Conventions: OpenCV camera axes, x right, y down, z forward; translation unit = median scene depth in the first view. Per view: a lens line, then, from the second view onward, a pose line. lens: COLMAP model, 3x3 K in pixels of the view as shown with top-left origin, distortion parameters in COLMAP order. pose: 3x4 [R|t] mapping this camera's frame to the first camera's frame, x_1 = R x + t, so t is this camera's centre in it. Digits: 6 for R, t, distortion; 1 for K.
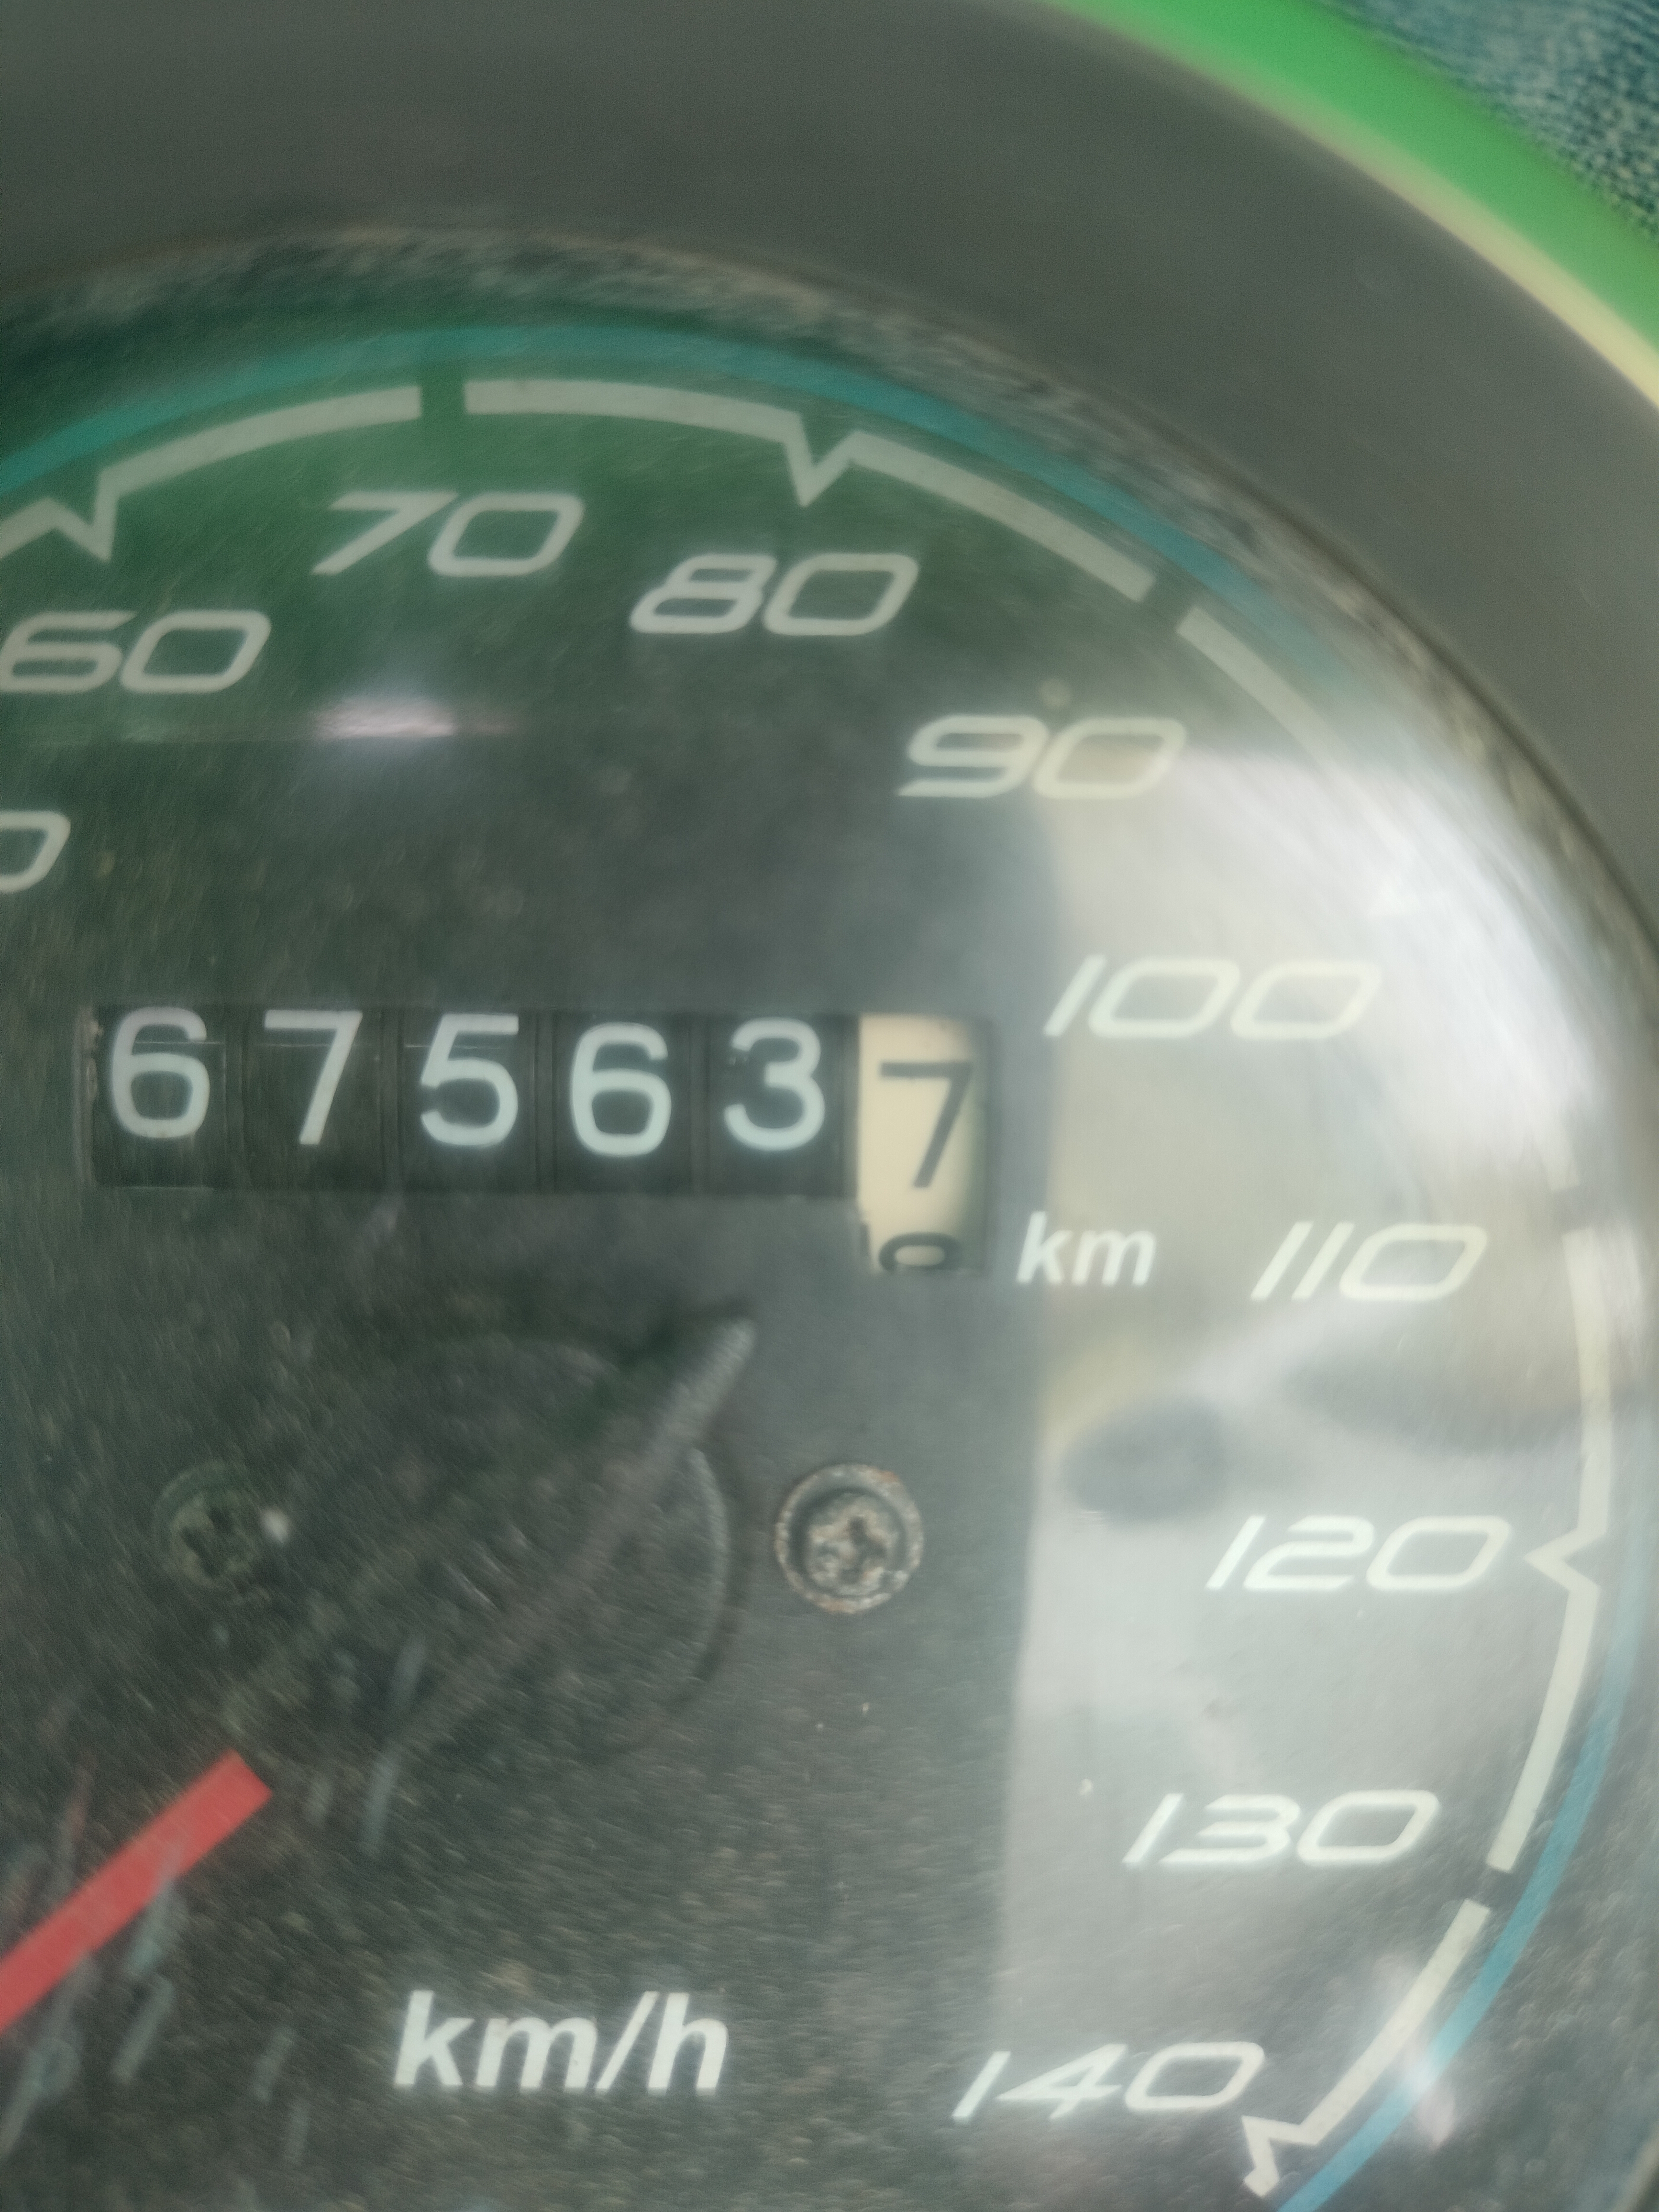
lens RADIAL K [[1773.5, 0, 810.7], [0, 1773.5, 1111.7], [0, 0, 1]] dist [-0.025674, -0.143734]
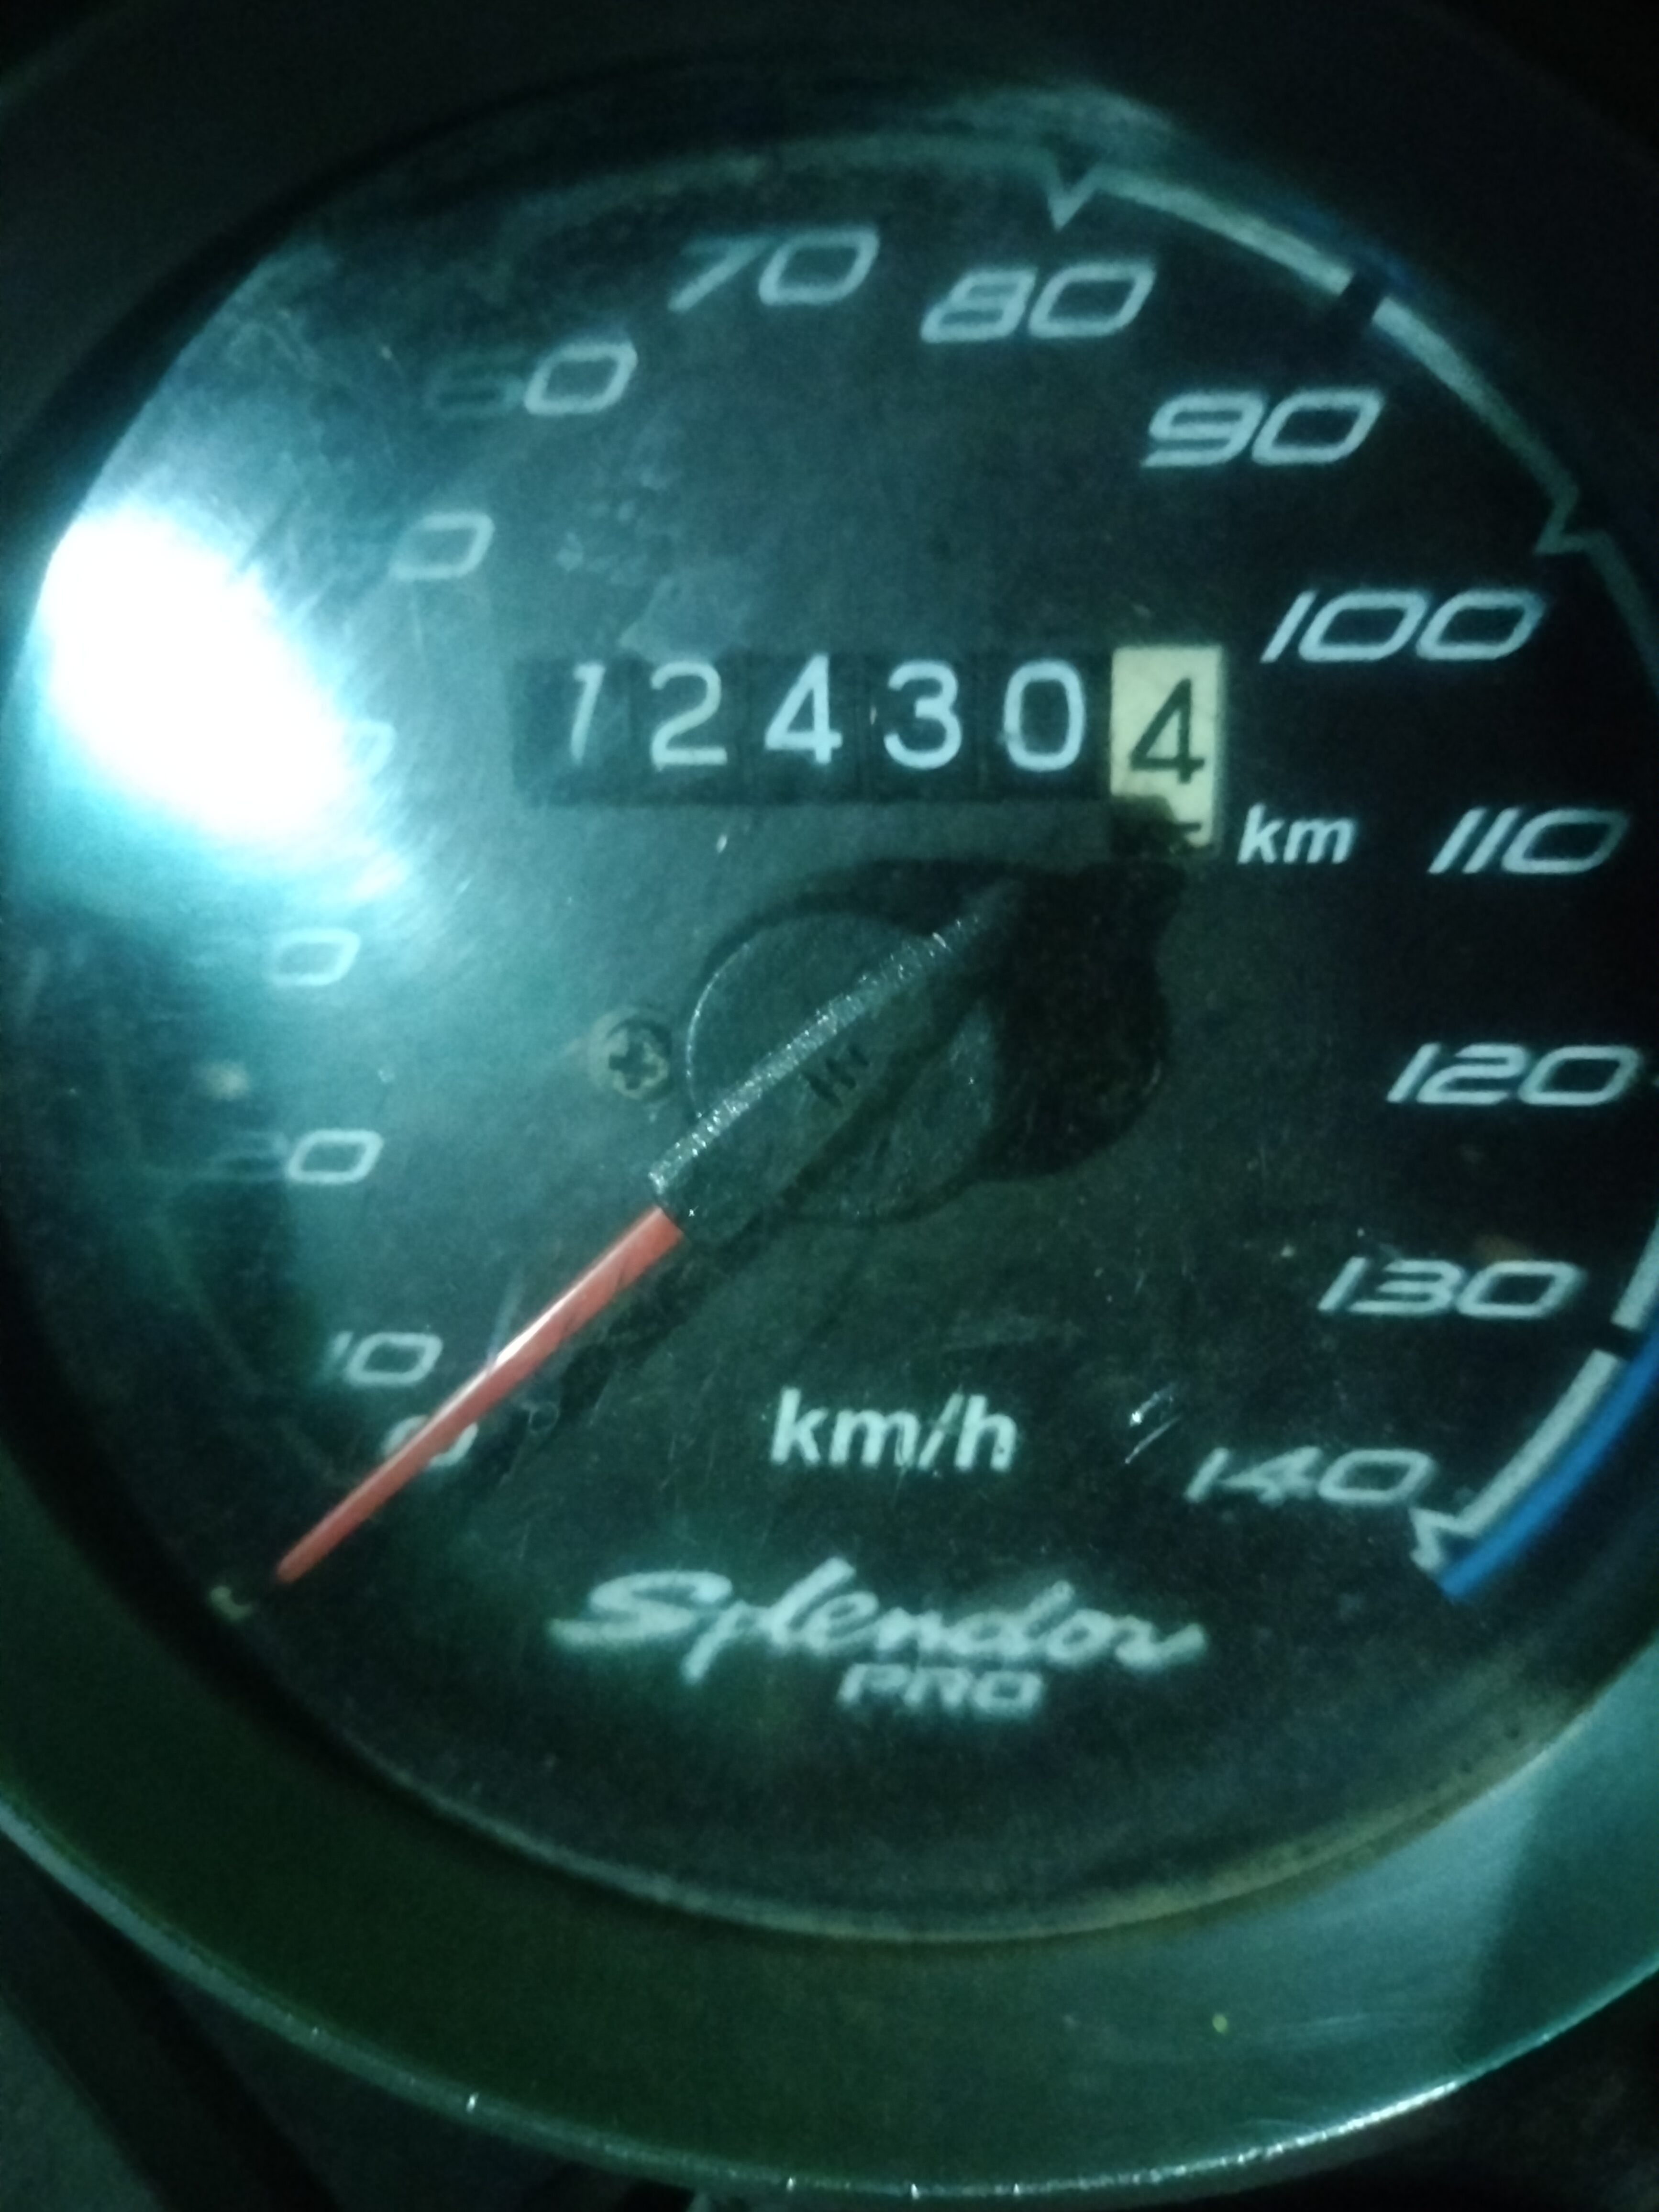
lens RADIAL K [[1773.5, 0, 830.3], [0, 1773.5, 1092.9], [0, 0, 1]] dist [-0.025674, -0.143734]
pose [[0.986108, 0.002257, -0.166090, 0.039498], [0.034317, 0.975568, 0.217002, -0.026492], [0.162522, -0.219687, 0.961938, -0.297843]]
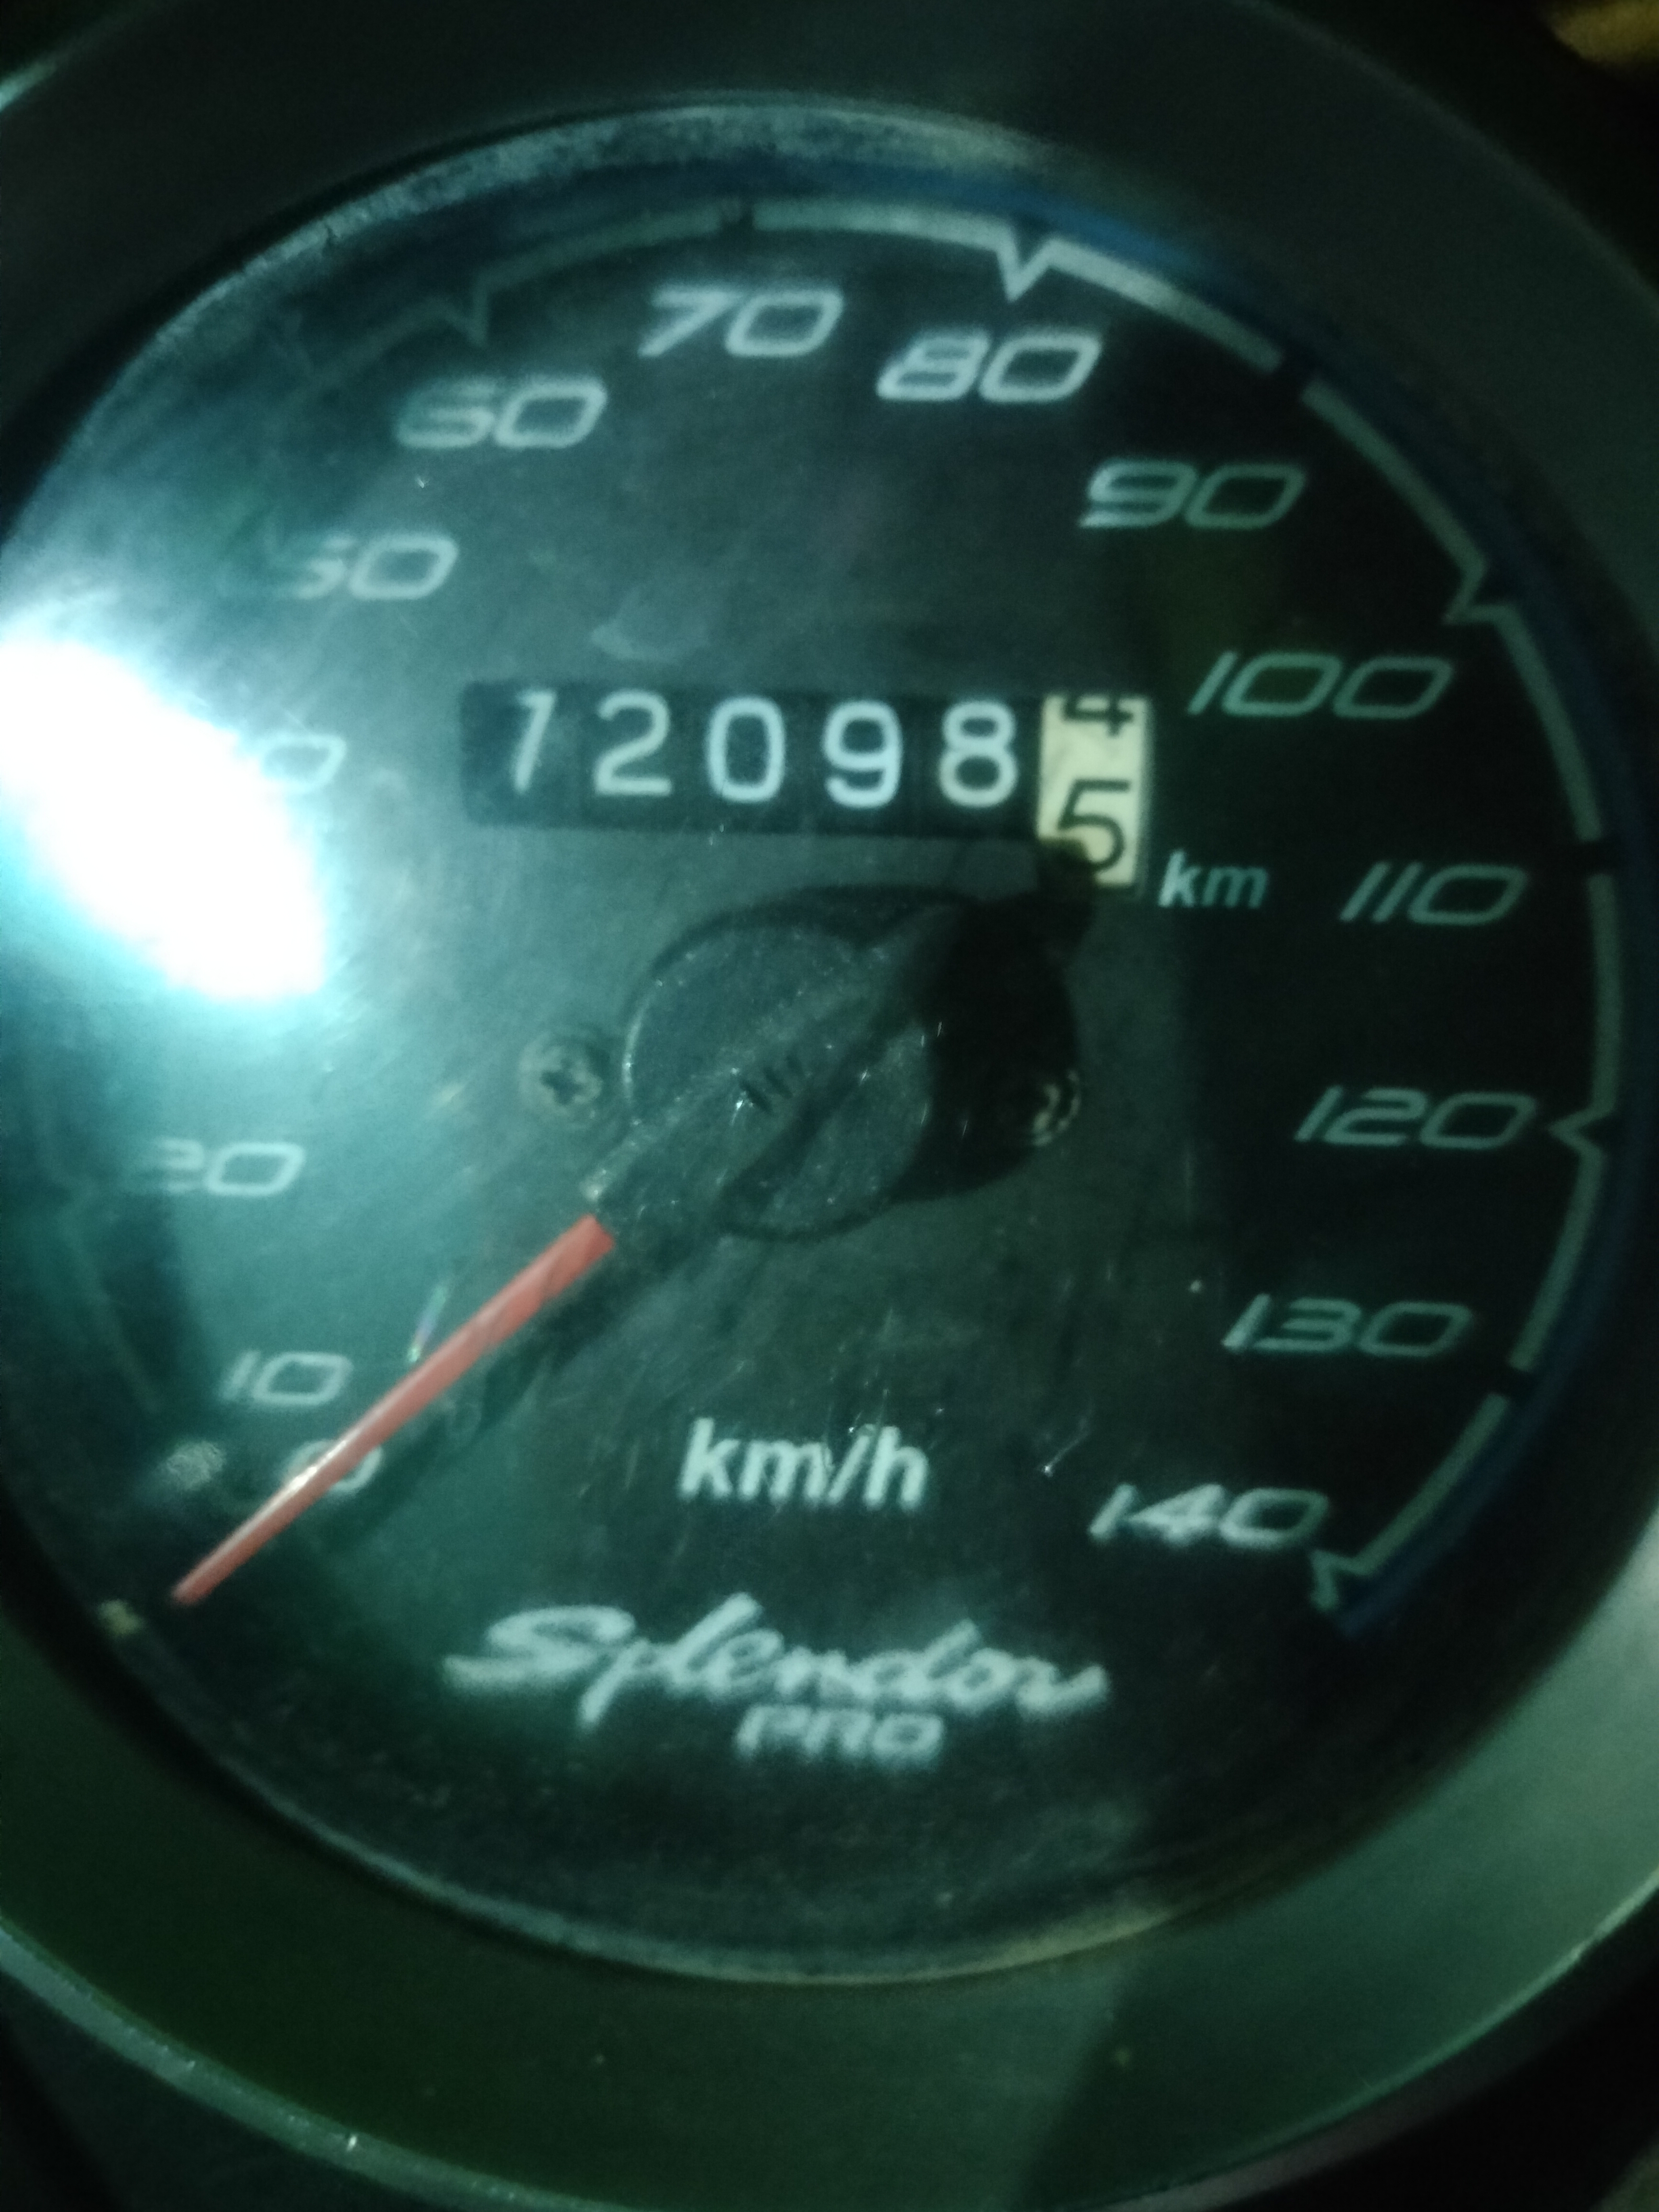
lens RADIAL K [[1773.5, 0, 830.8], [0, 1773.5, 1105.7], [0, 0, 1]] dist [-0.025674, -0.143734]
pose [[0.995430, 0.027827, -0.091347, -0.002935], [-0.015113, 0.990452, 0.137030, 0.068182], [0.094288, -0.135023, 0.986346, -0.349540]]
